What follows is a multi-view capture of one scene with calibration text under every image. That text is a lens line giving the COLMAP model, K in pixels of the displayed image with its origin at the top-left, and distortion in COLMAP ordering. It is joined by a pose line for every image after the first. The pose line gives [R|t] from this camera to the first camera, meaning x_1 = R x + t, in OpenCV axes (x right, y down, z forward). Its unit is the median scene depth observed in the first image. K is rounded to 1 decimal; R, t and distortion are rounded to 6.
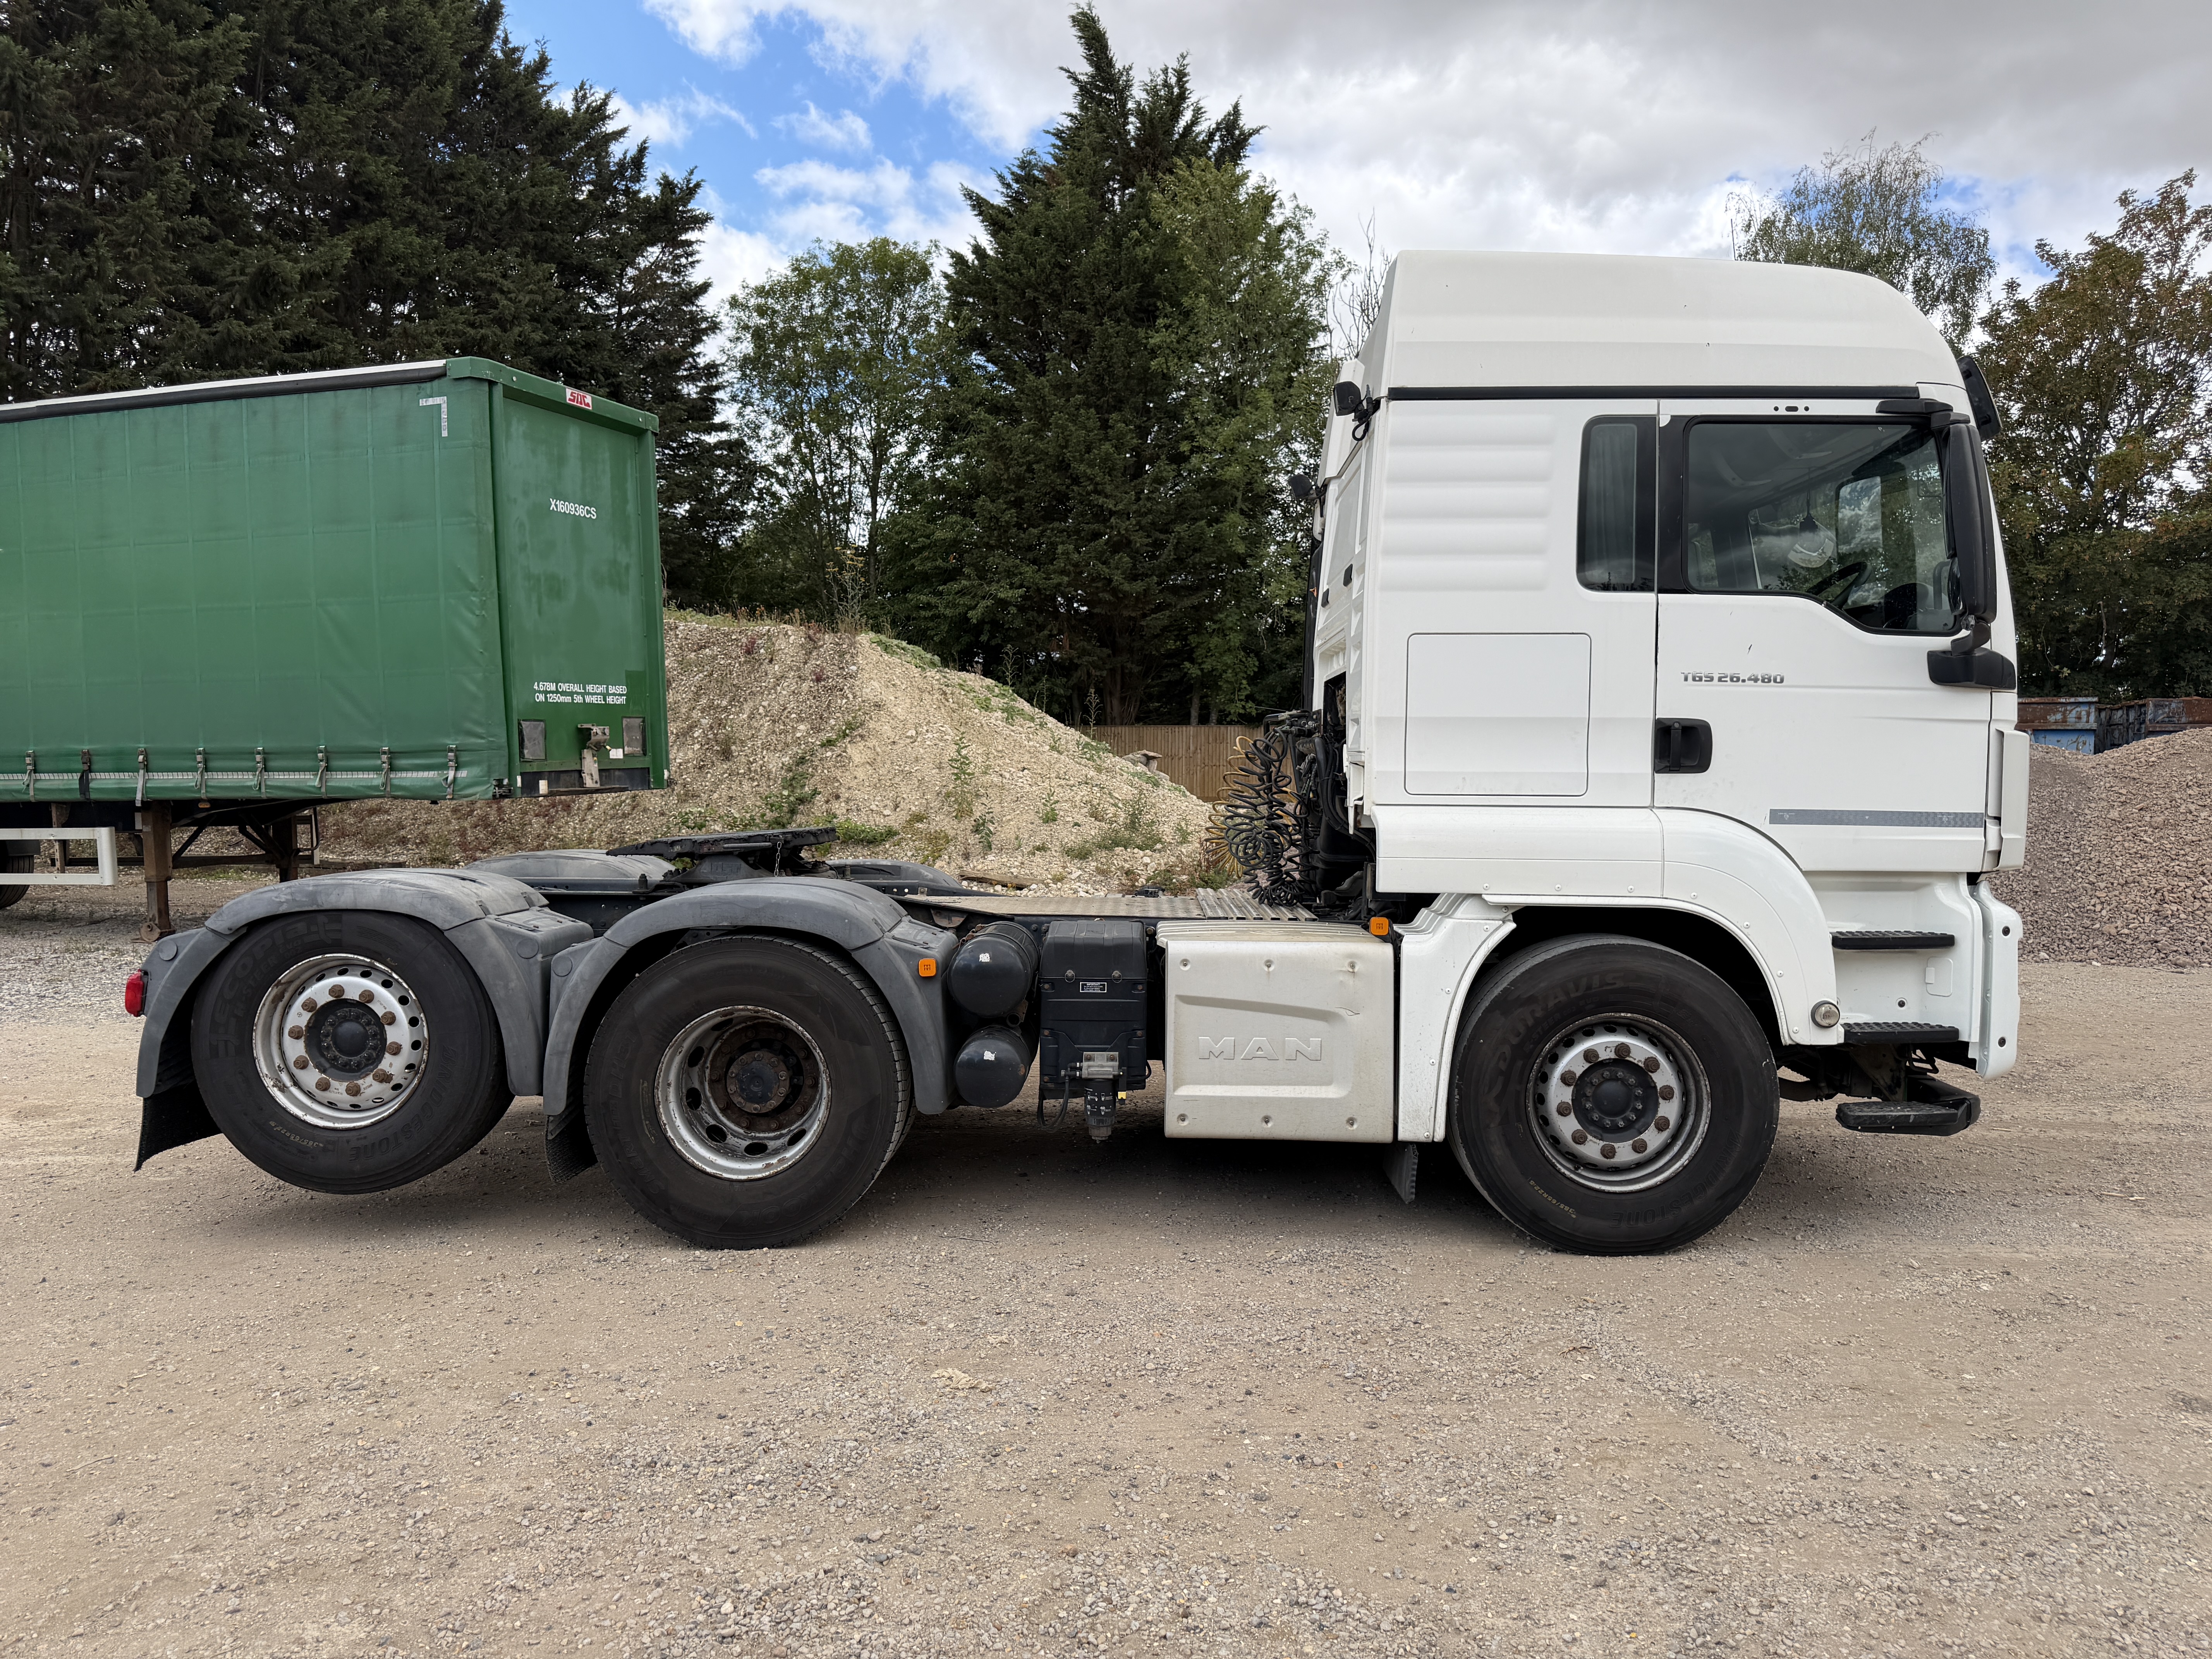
lens RADIAL K [[1529.6, 0, 1096.5], [0, 1529.6, 836.6], [0, 0, 1]] dist [-0.020049, -0.002964]
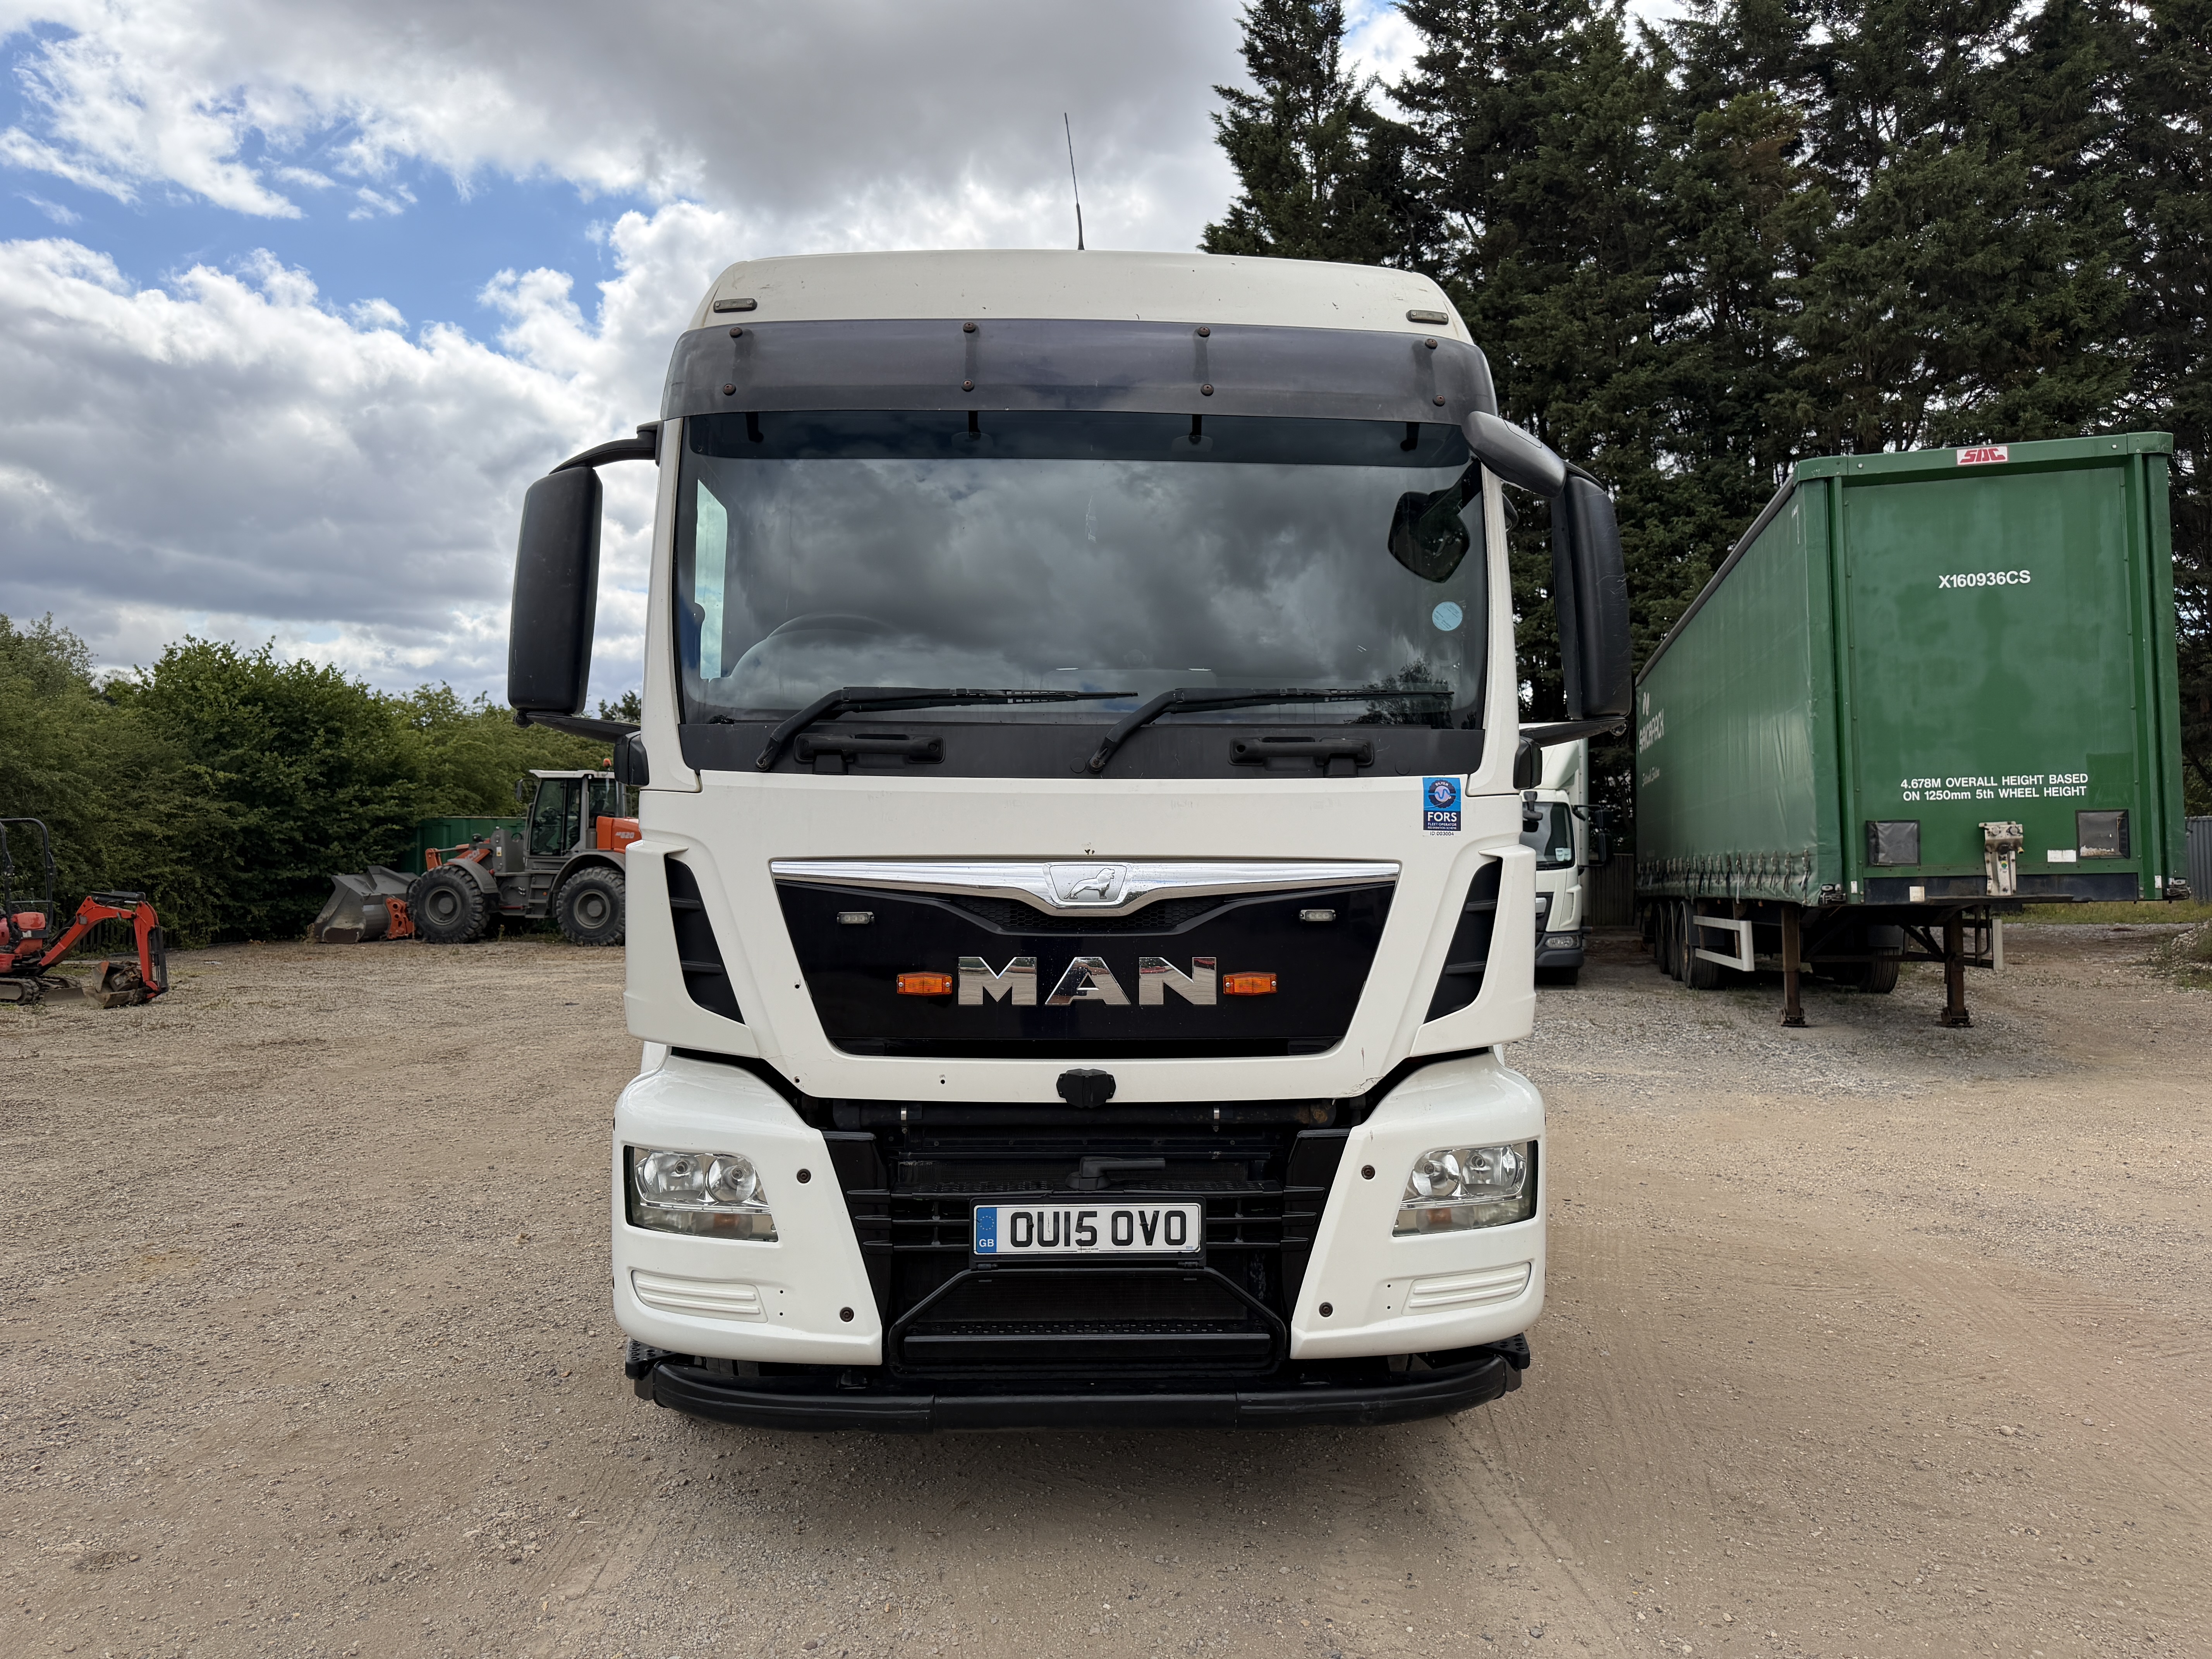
lens RADIAL K [[1529.6, 0, 1096.5], [0, 1529.6, 836.6], [0, 0, 1]] dist [-0.020049, -0.002964]
pose [[0.053492, -0.017529, -0.998414, 0.508527], [-0.043935, 0.998836, -0.019891, -0.026509], [0.997601, 0.044929, 0.052660, 0.452496]]
